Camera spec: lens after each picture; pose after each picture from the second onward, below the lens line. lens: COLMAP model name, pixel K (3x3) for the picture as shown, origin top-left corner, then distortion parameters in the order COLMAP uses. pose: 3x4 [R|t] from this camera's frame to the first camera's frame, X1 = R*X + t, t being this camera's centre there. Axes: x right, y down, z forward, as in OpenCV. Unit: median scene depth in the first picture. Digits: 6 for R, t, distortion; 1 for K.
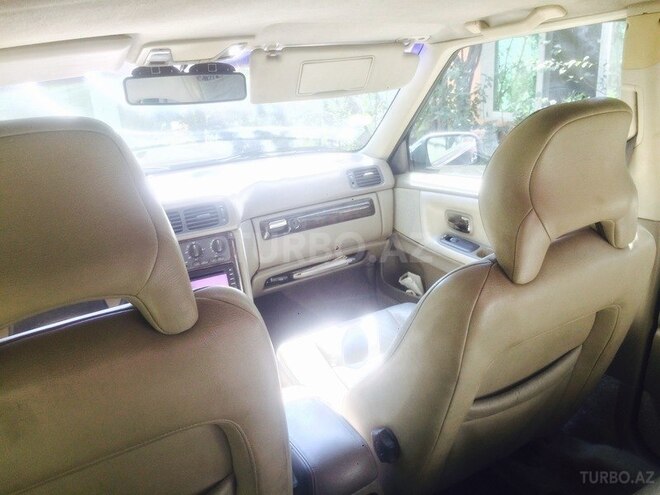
lens RADIAL K [[560.7, 0, 327.8], [0, 560.7, 247.2], [0, 0, 1]] dist [0.073411, -0.085138]
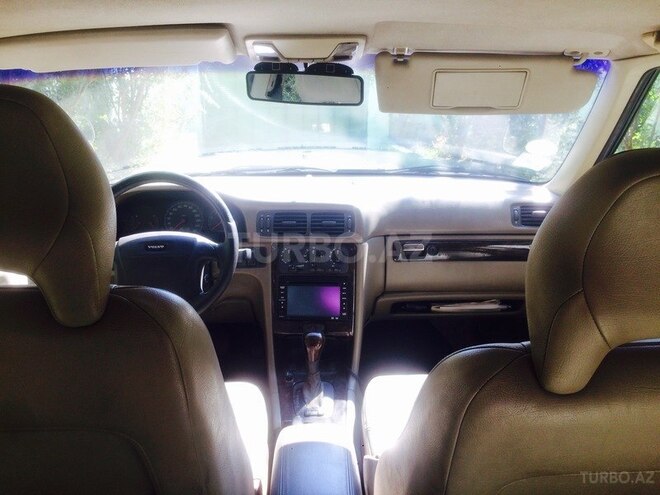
lens RADIAL K [[560.7, 0, 332.1], [0, 560.7, 246.5], [0, 0, 1]] dist [0.073411, -0.085138]
pose [[0.888625, 0.204204, -0.410665, 0.208870], [-0.215113, 0.976384, 0.020032, -0.040259], [0.405058, 0.070538, 0.911566, 0.141929]]
